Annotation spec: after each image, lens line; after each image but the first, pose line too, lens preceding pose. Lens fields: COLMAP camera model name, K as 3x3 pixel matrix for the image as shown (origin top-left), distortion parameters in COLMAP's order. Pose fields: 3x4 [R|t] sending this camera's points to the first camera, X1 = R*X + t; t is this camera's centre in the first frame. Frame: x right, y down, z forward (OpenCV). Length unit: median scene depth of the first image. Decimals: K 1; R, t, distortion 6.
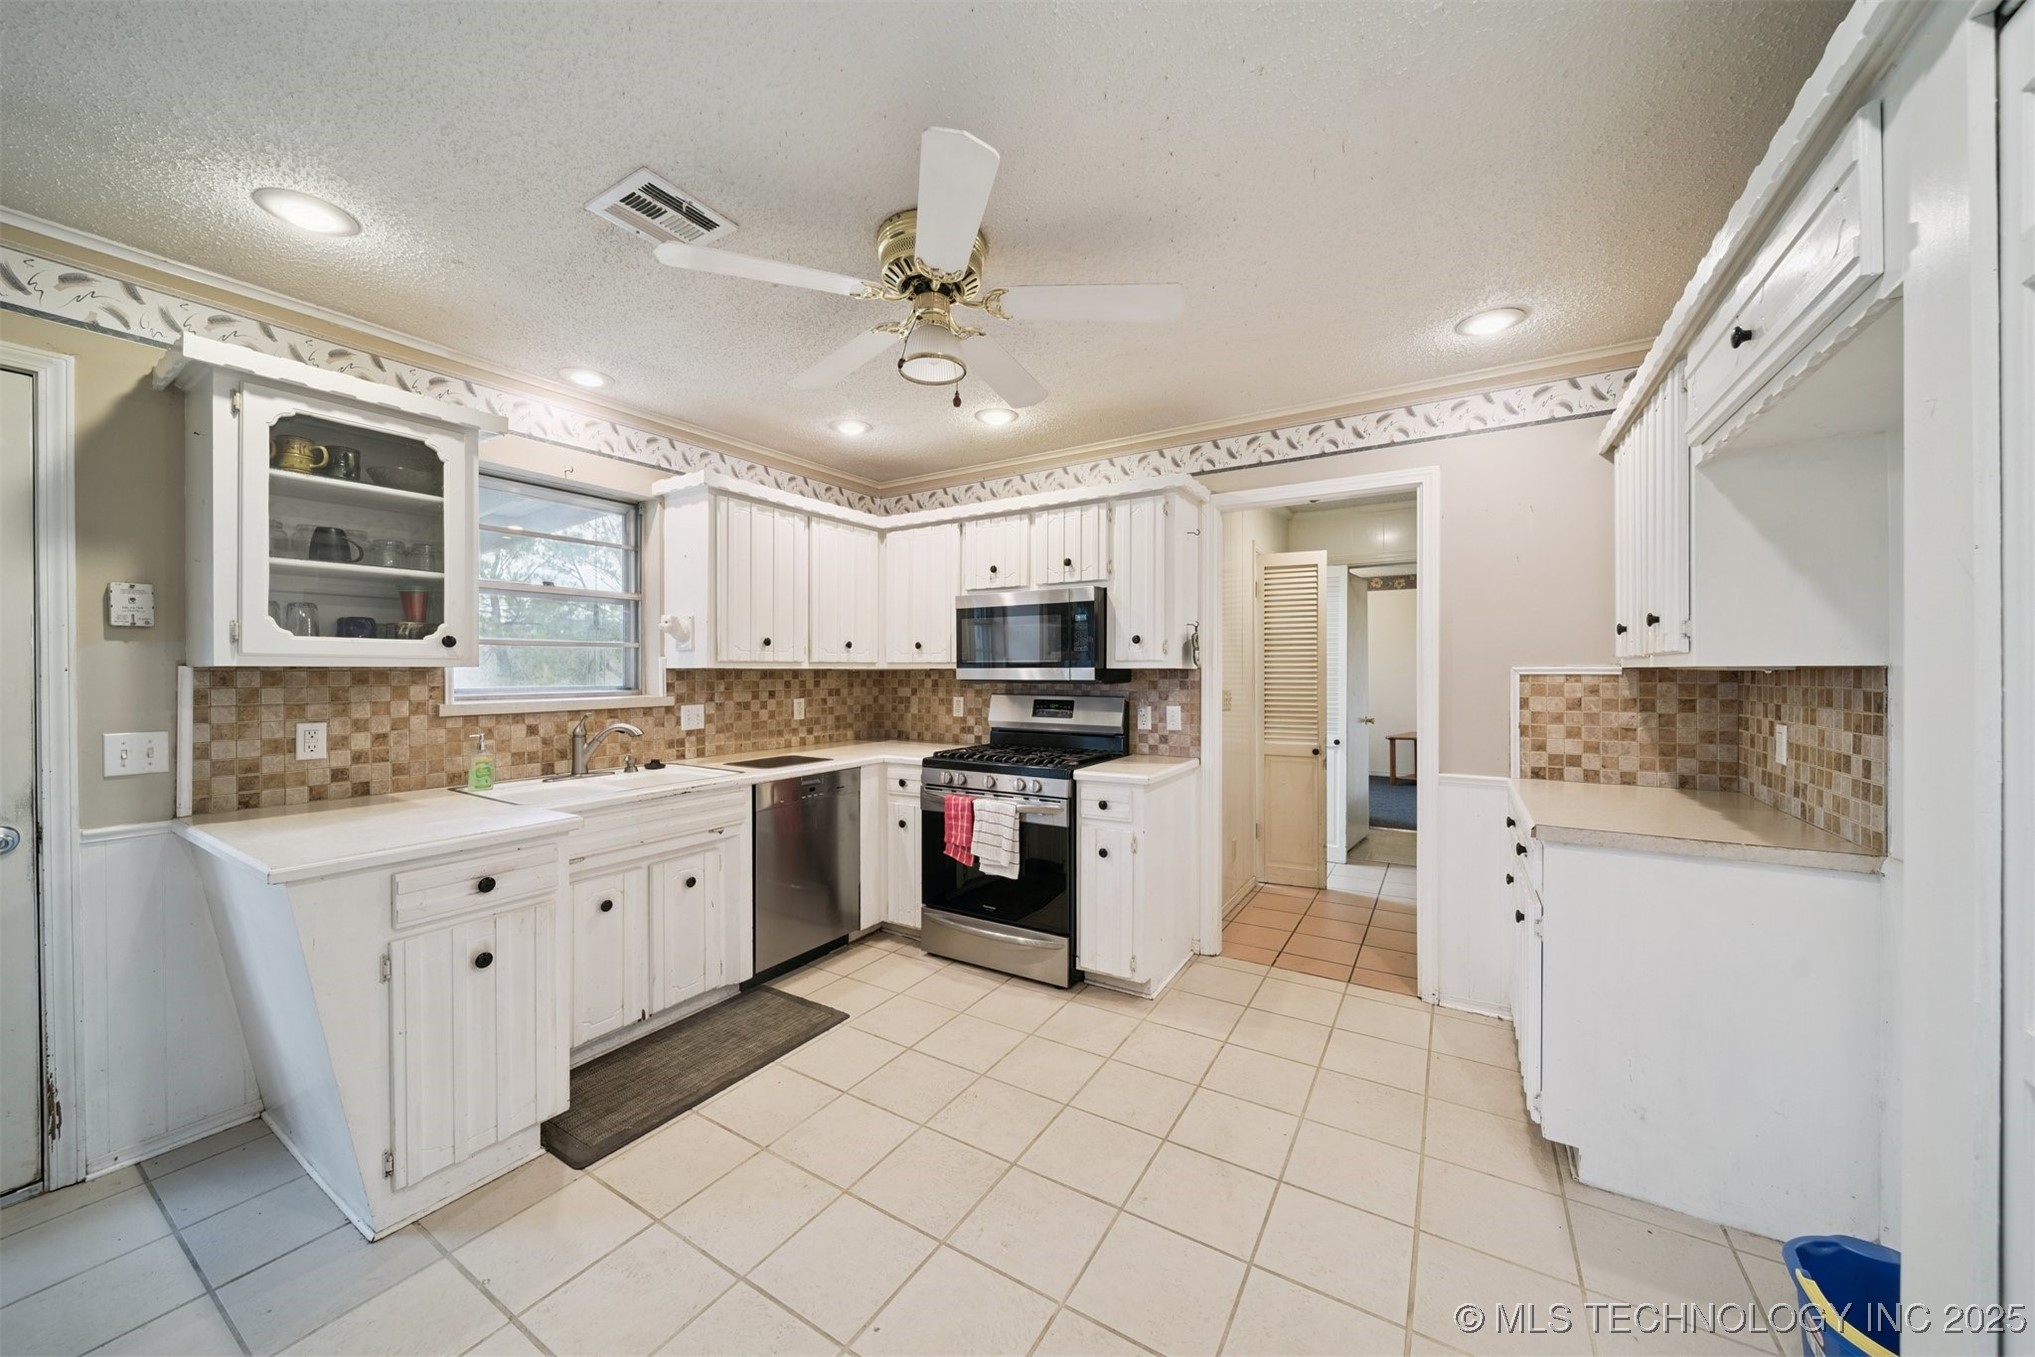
lens RADIAL K [[724.8, 0, 1012.7], [0, 724.8, 672.0], [0, 0, 1]] dist [0.001303, -0.000503]
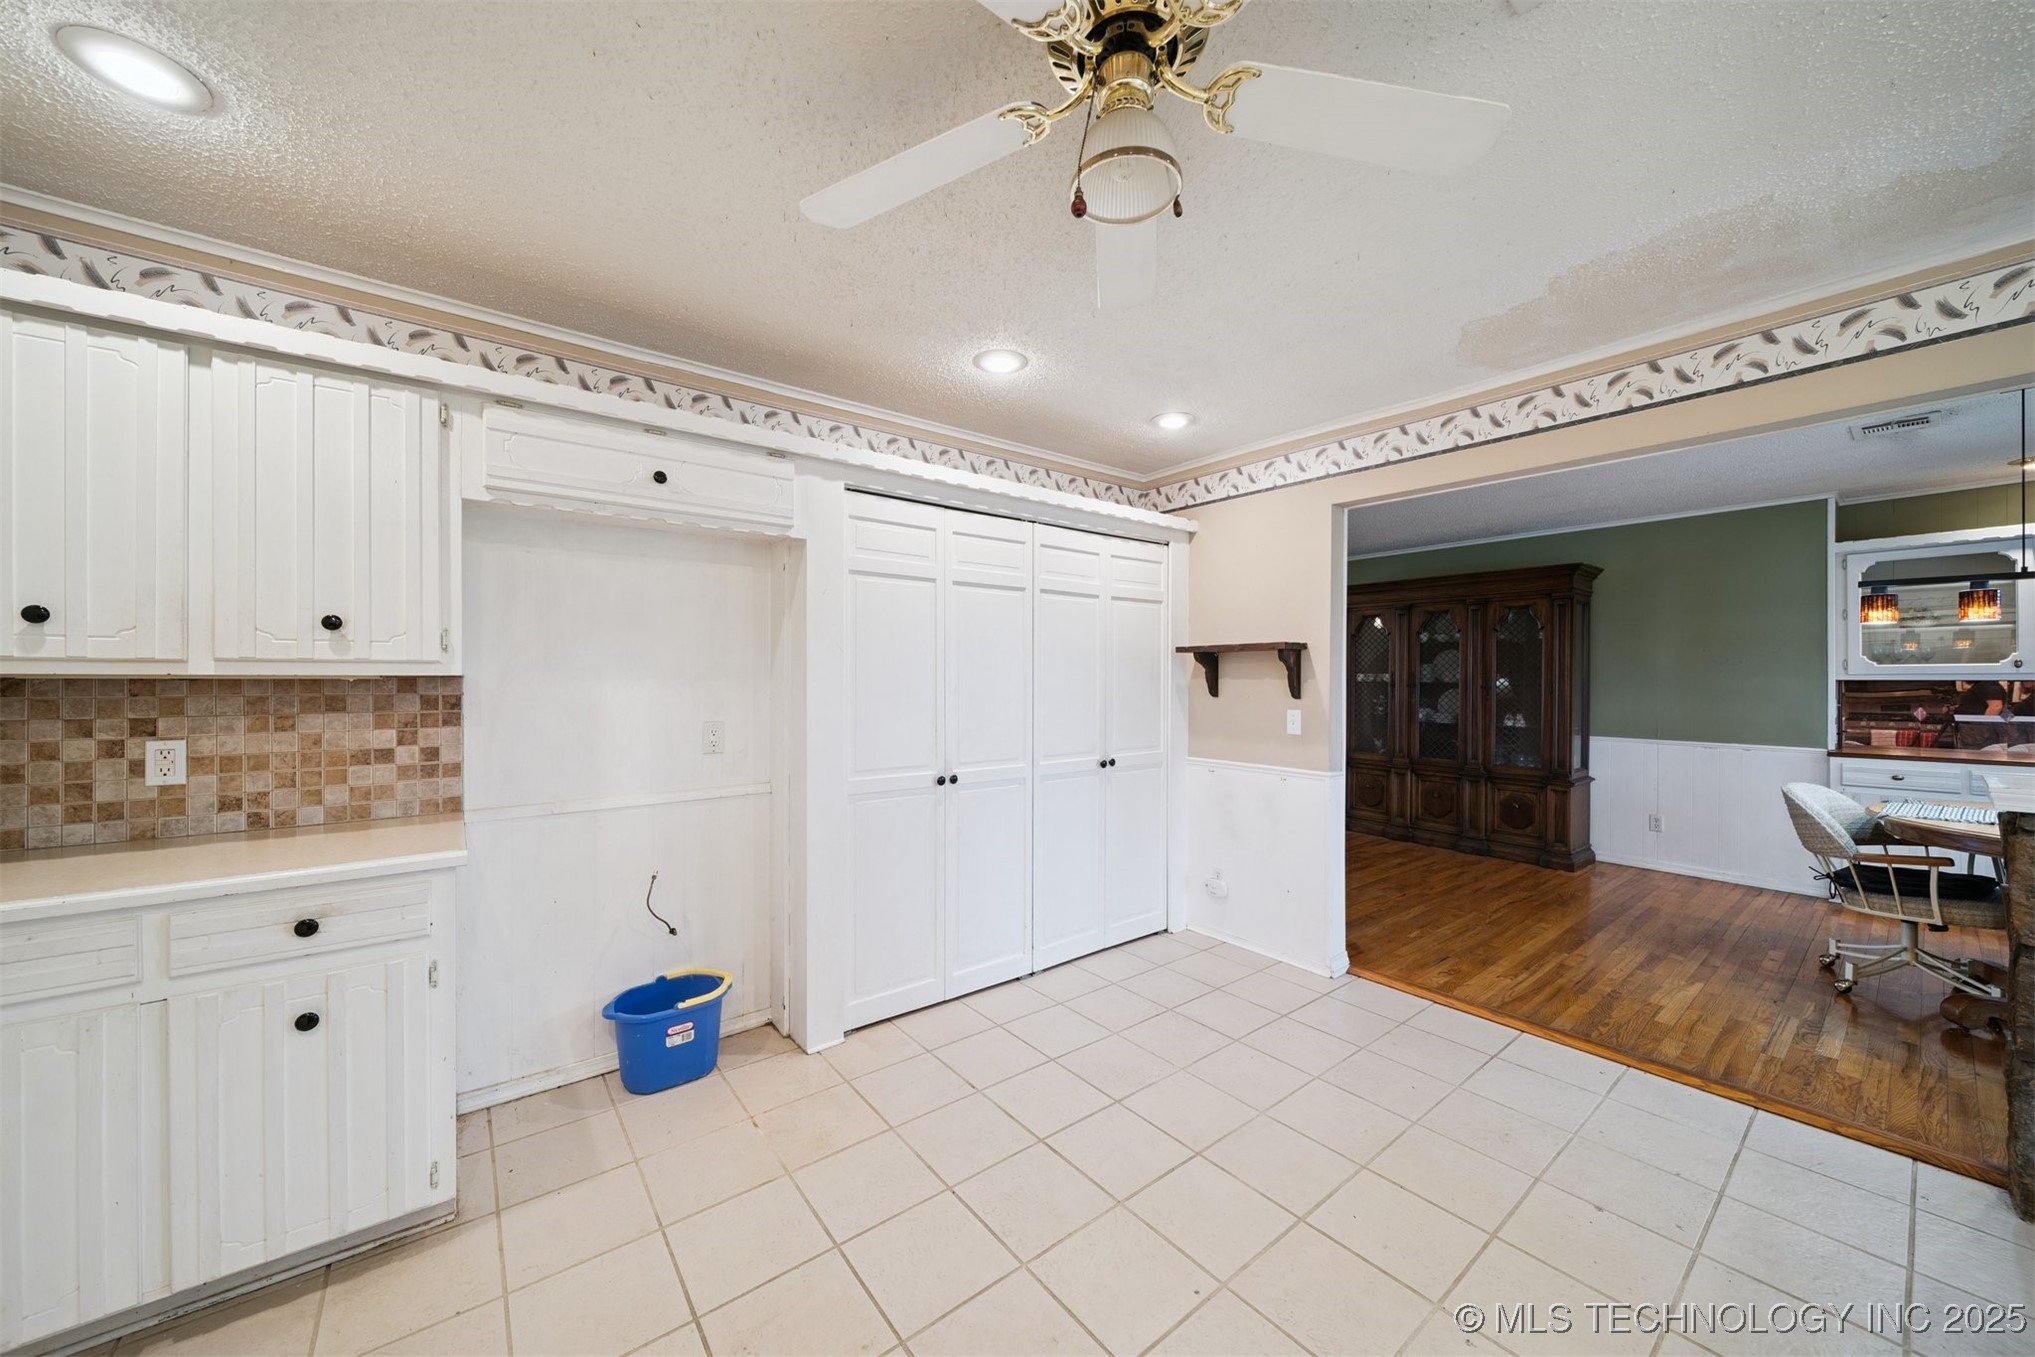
lens RADIAL K [[724.8, 0, 1008.5], [0, 724.8, 680.7], [0, 0, 1]] dist [0.001303, -0.000503]
pose [[-0.938572, -0.000081, 0.345084, -0.151359], [0.001057, 0.999995, 0.003109, -0.001402], [-0.345082, 0.003283, -0.938567, 1.076063]]
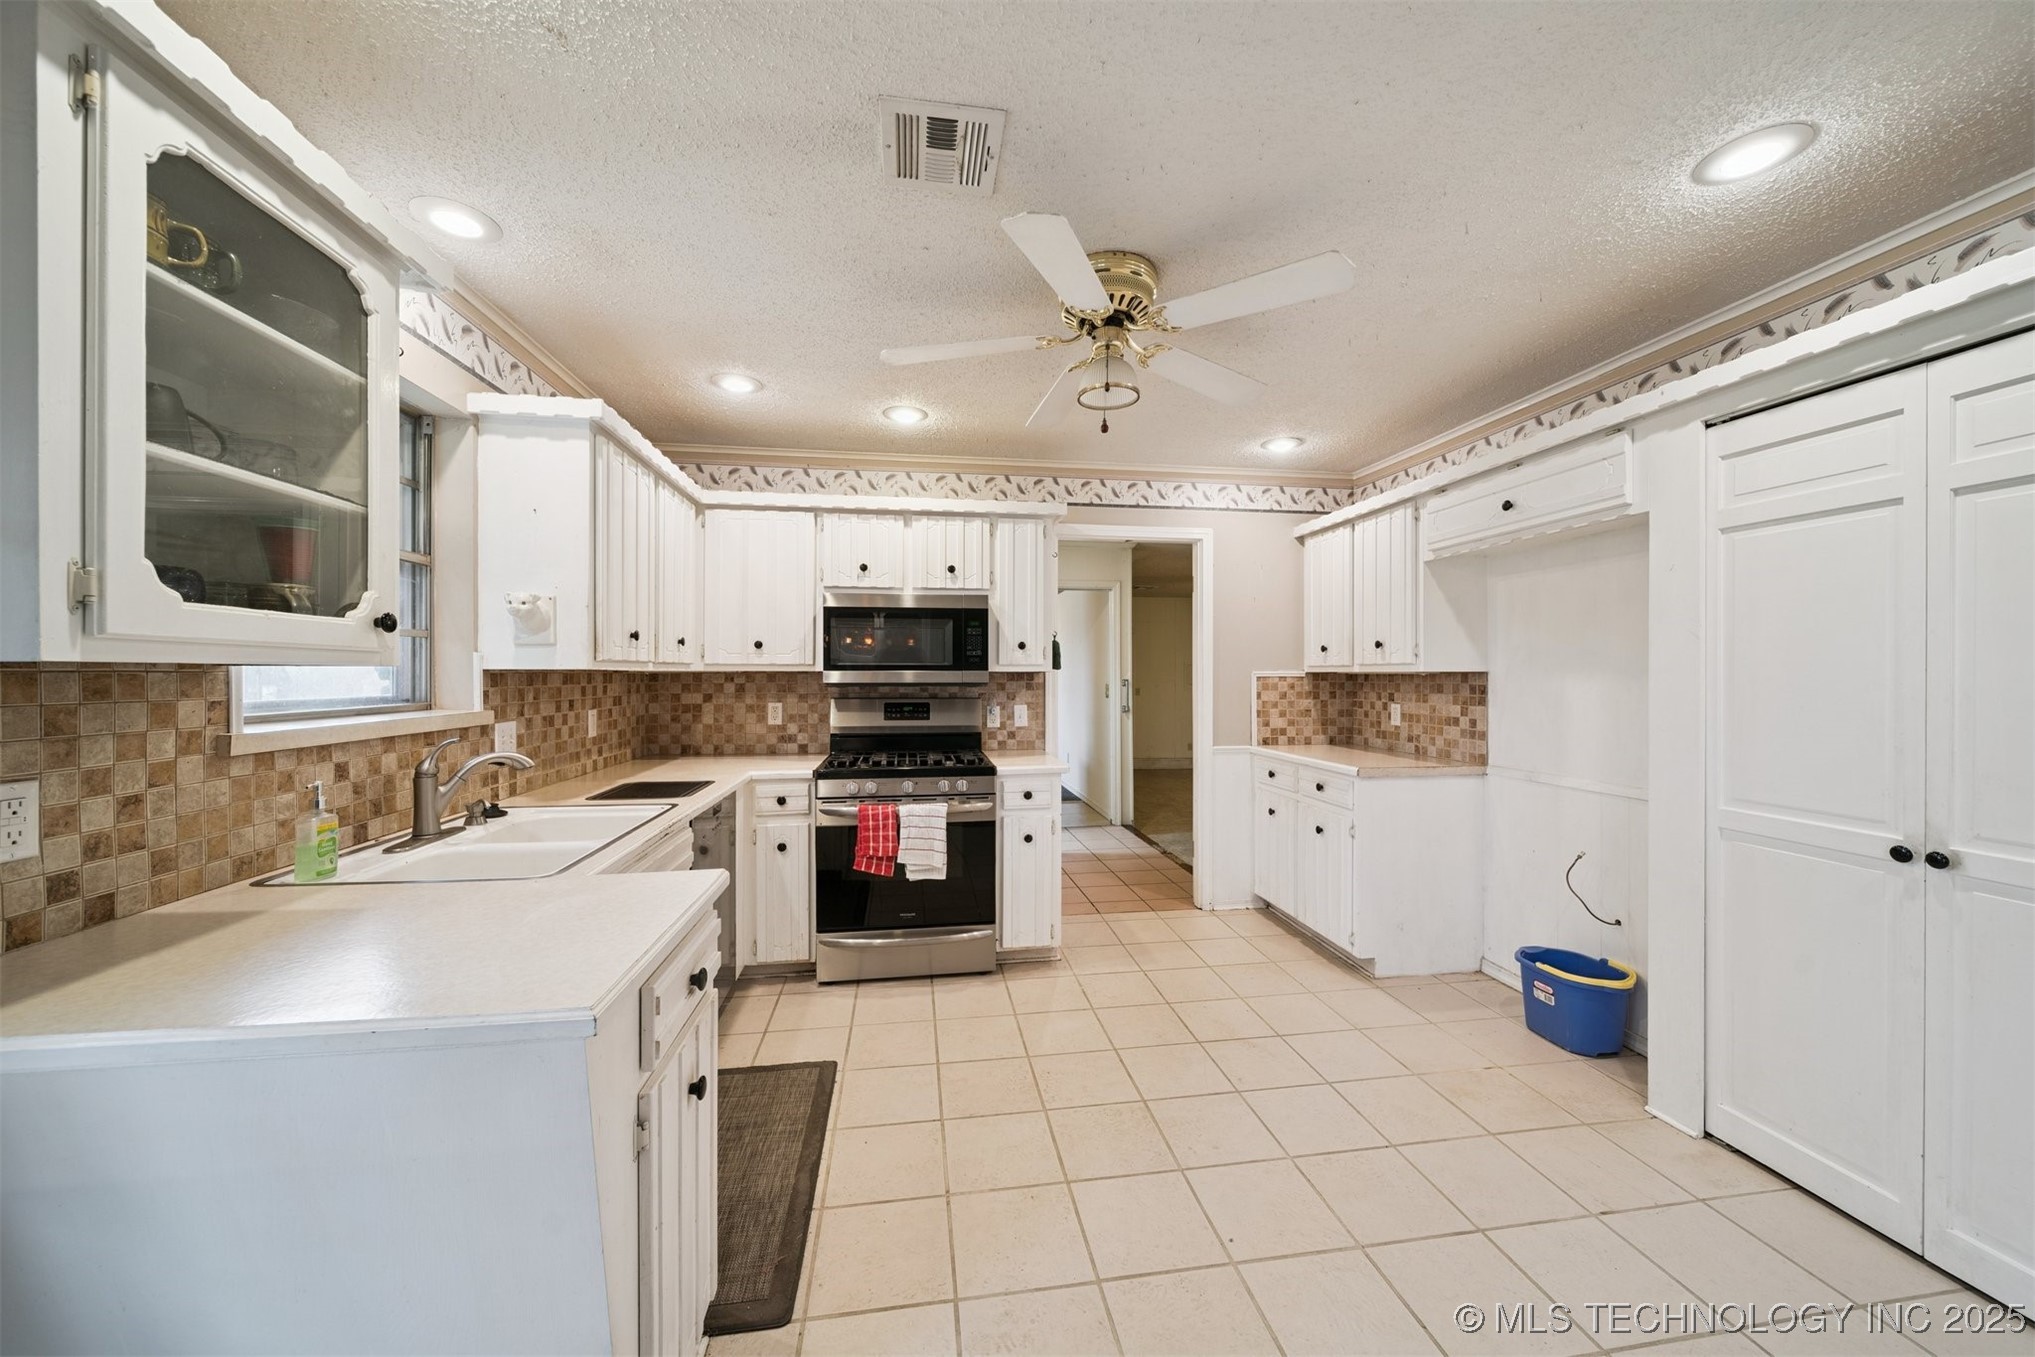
lens RADIAL K [[724.8, 0, 1019.2], [0, 724.8, 676.6], [0, 0, 1]] dist [0.001303, -0.000503]
pose [[0.756307, -0.001405, 0.654216, -0.617694], [0.000339, 0.999998, 0.001755, 0.000615], [-0.654217, -0.001105, 0.756306, 0.176251]]
